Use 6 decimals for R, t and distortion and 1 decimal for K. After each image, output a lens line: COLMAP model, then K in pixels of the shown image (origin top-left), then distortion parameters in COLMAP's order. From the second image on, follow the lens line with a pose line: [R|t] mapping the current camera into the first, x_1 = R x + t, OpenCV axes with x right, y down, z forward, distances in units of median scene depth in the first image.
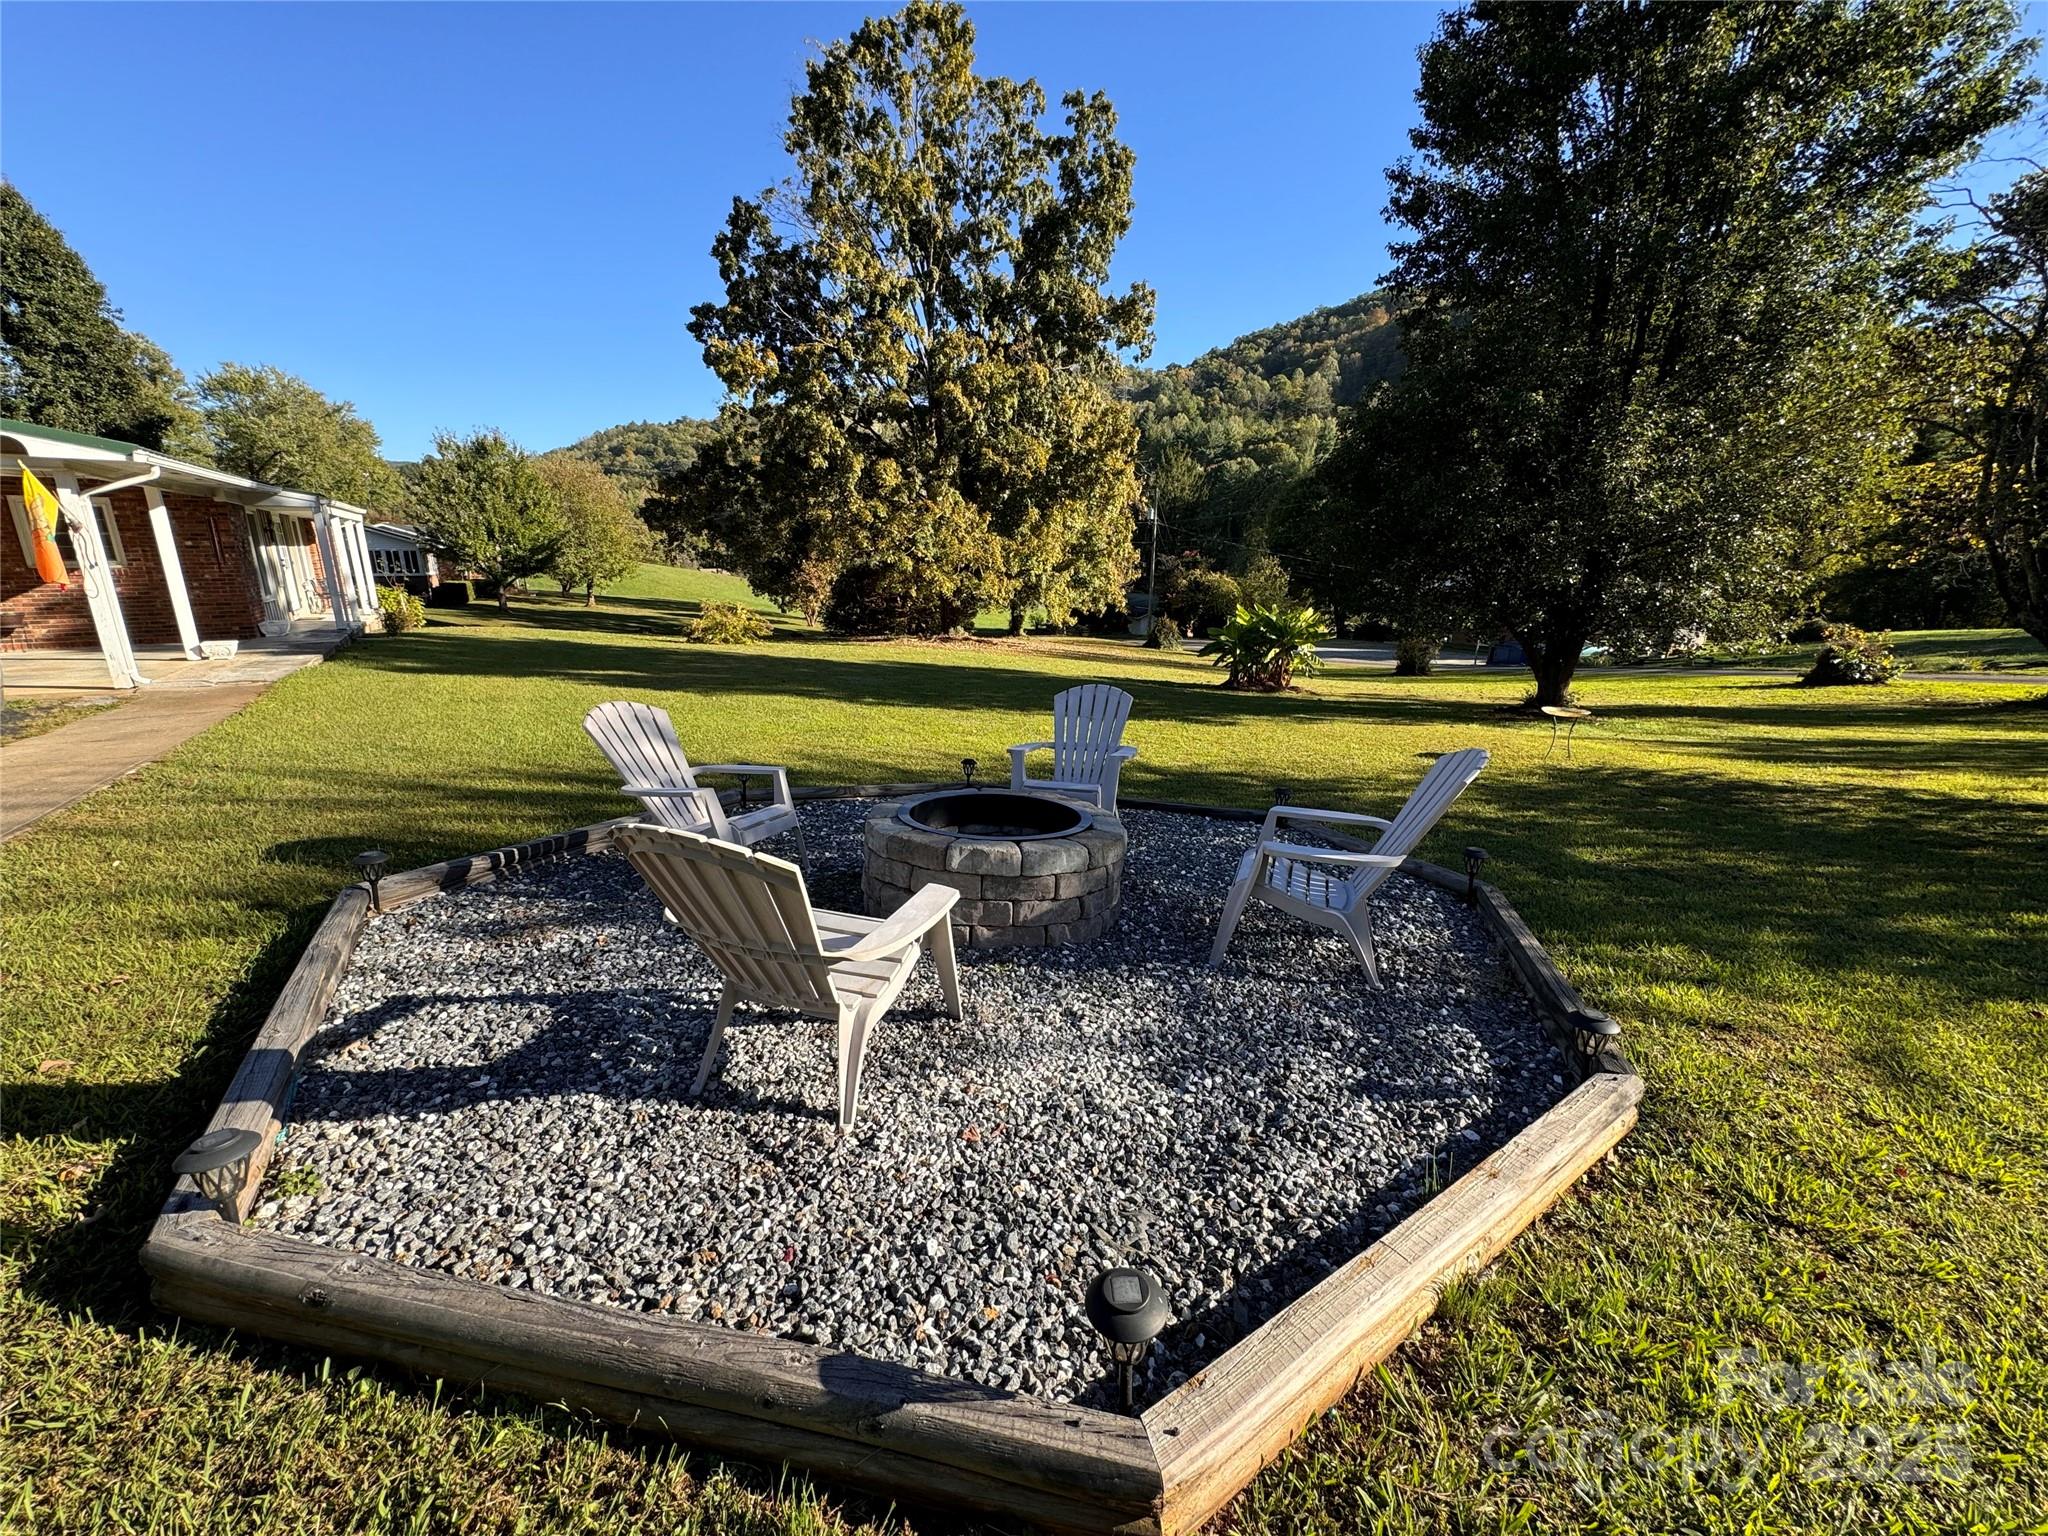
lens RADIAL K [[826.9, 0, 1027.5], [0, 826.9, 761.6], [0, 0, 1]] dist [0.005780, -0.000270]
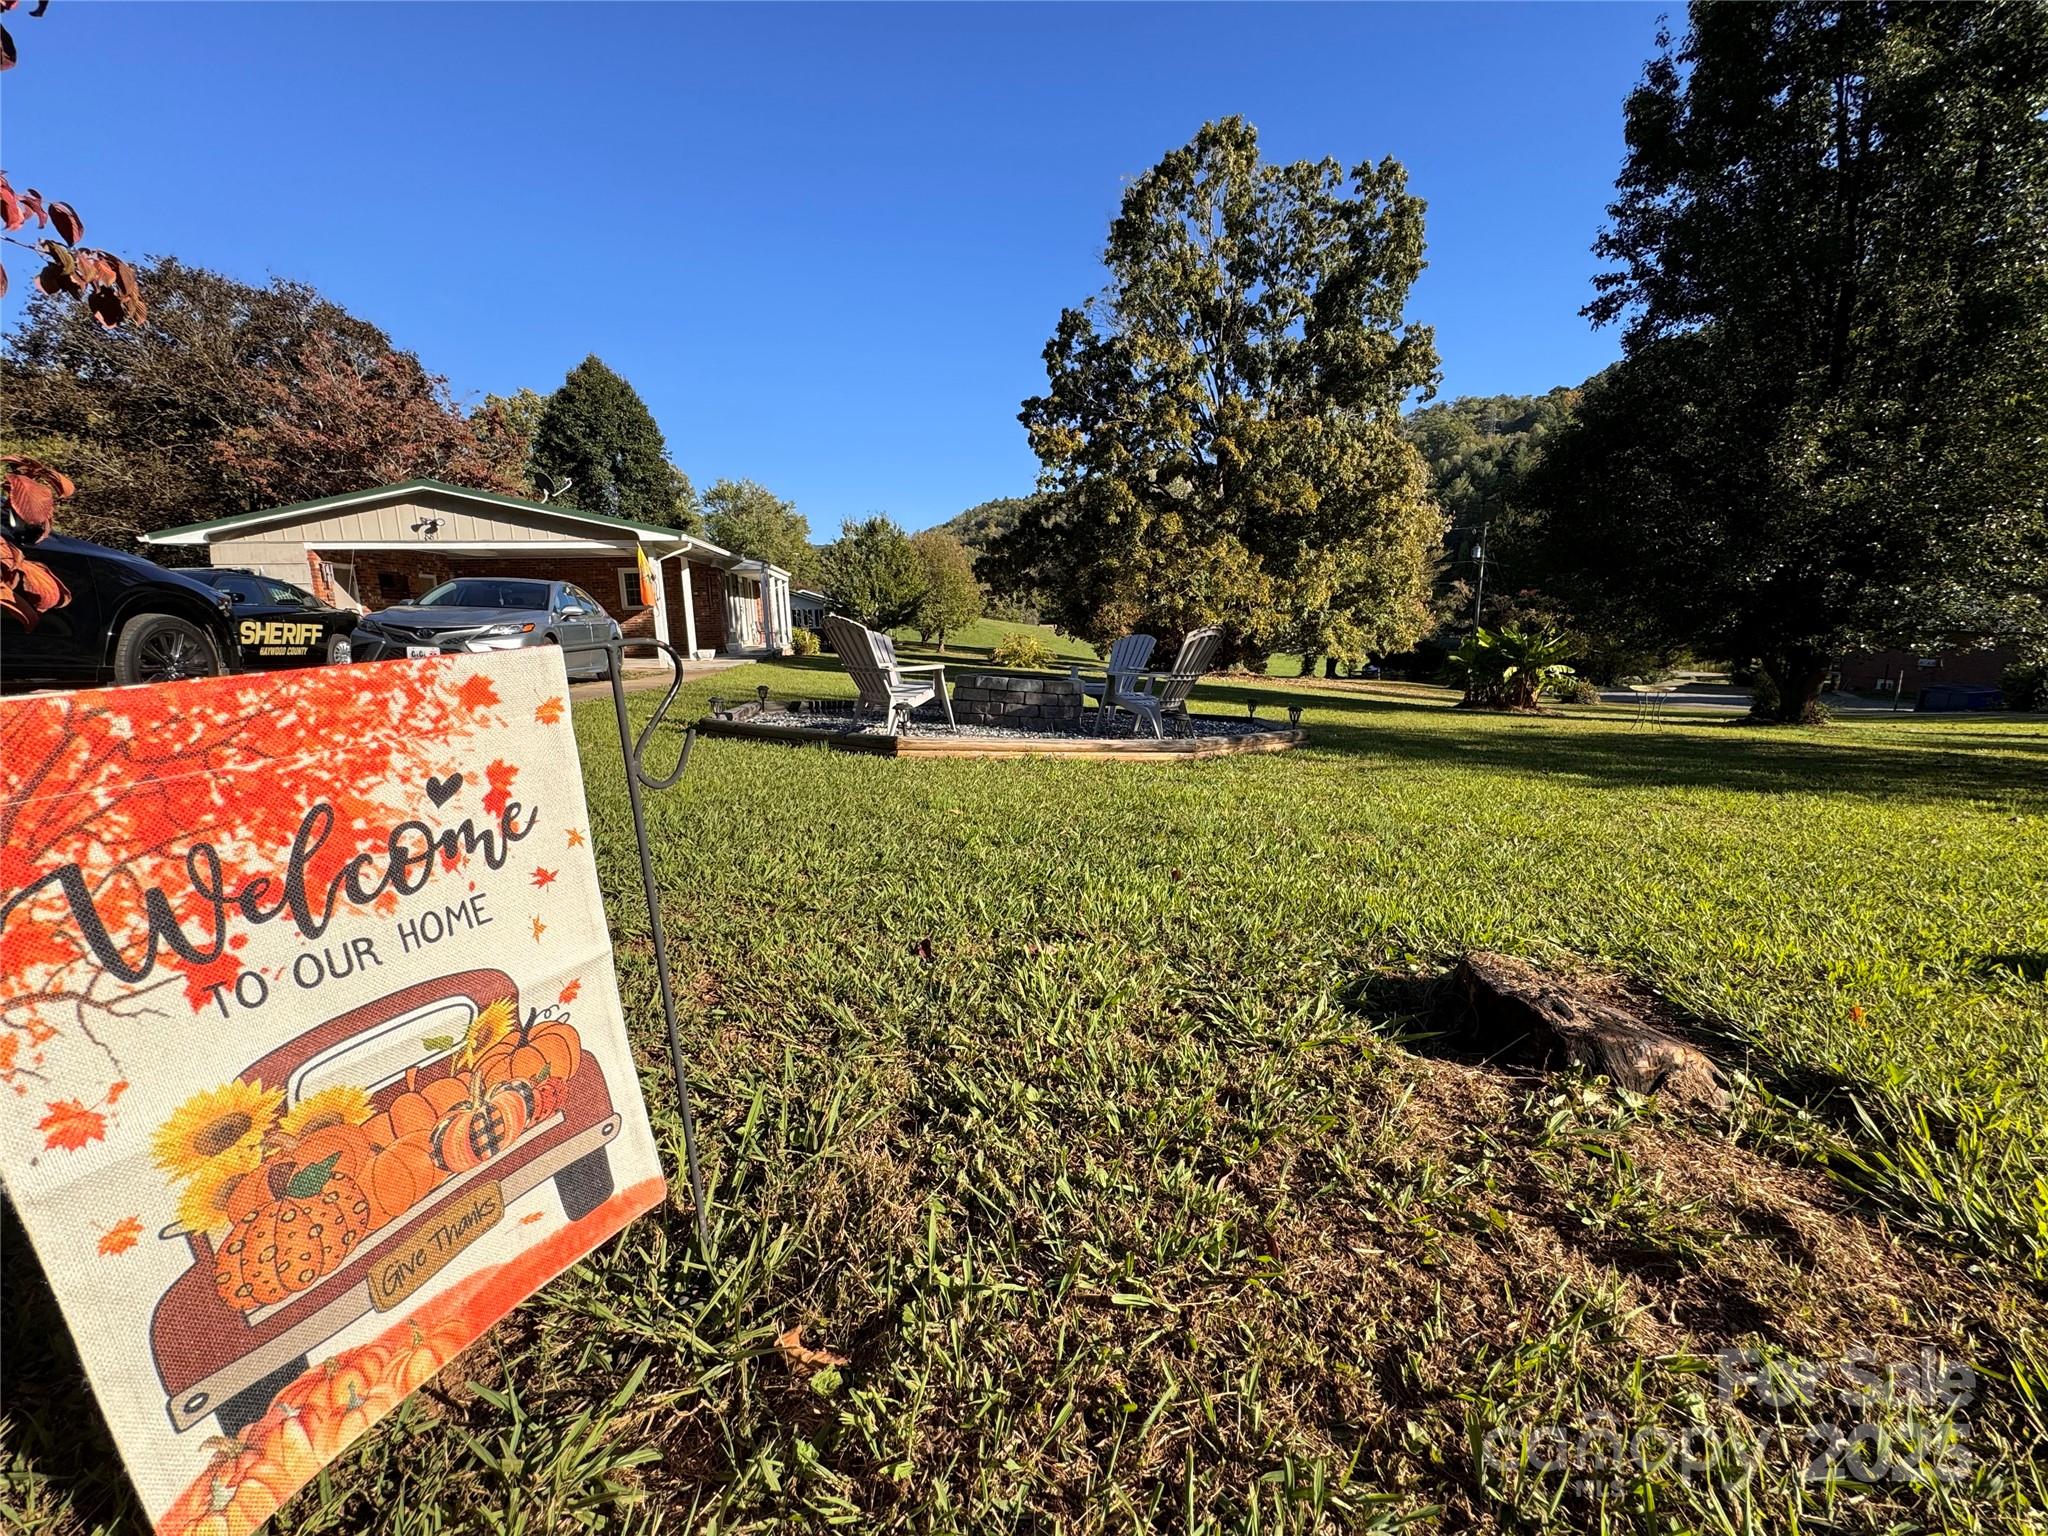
lens RADIAL K [[828.0, 0, 1024.0], [0, 828.0, 768.0], [0, 0, 1]] dist [-0.000964, 0.005413]
pose [[0.924267, 0.047430, -0.378788, 0.087372], [-0.069066, 0.996653, -0.043730, 0.044444], [0.375446, 0.066579, 0.924450, -0.096182]]
